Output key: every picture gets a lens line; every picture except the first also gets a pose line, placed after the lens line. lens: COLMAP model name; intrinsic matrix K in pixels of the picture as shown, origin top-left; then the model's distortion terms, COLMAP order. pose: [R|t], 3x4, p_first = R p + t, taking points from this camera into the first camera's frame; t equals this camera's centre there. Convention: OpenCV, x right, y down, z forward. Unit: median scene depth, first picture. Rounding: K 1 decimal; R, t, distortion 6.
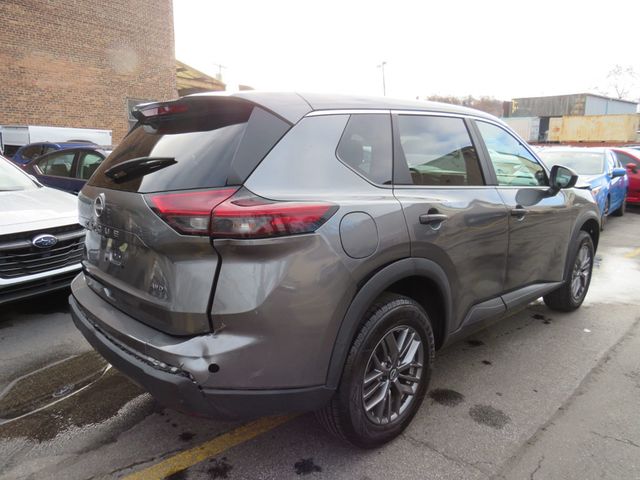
lens RADIAL K [[462.9, 0, 310.2], [0, 462.9, 240.3], [0, 0, 1]] dist [-0.028969, 0.009357]
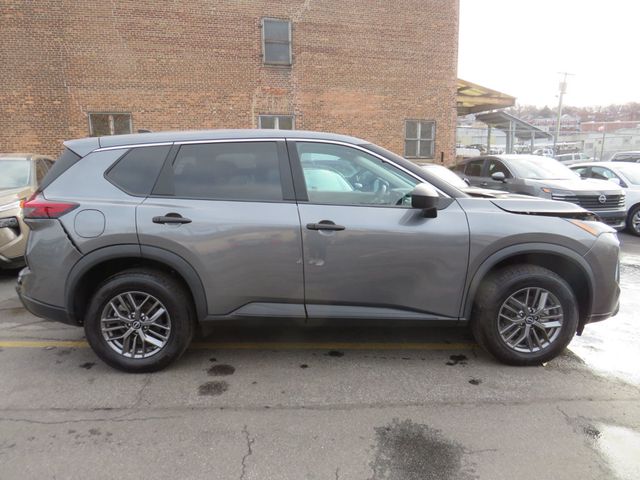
lens RADIAL K [[462.9, 0, 310.2], [0, 462.9, 240.3], [0, 0, 1]] dist [-0.028969, 0.009357]
pose [[0.747363, 0.103227, -0.656348, 0.223016], [-0.124141, 0.992156, 0.014685, -0.009202], [0.652715, 0.070504, 0.754315, 0.036677]]
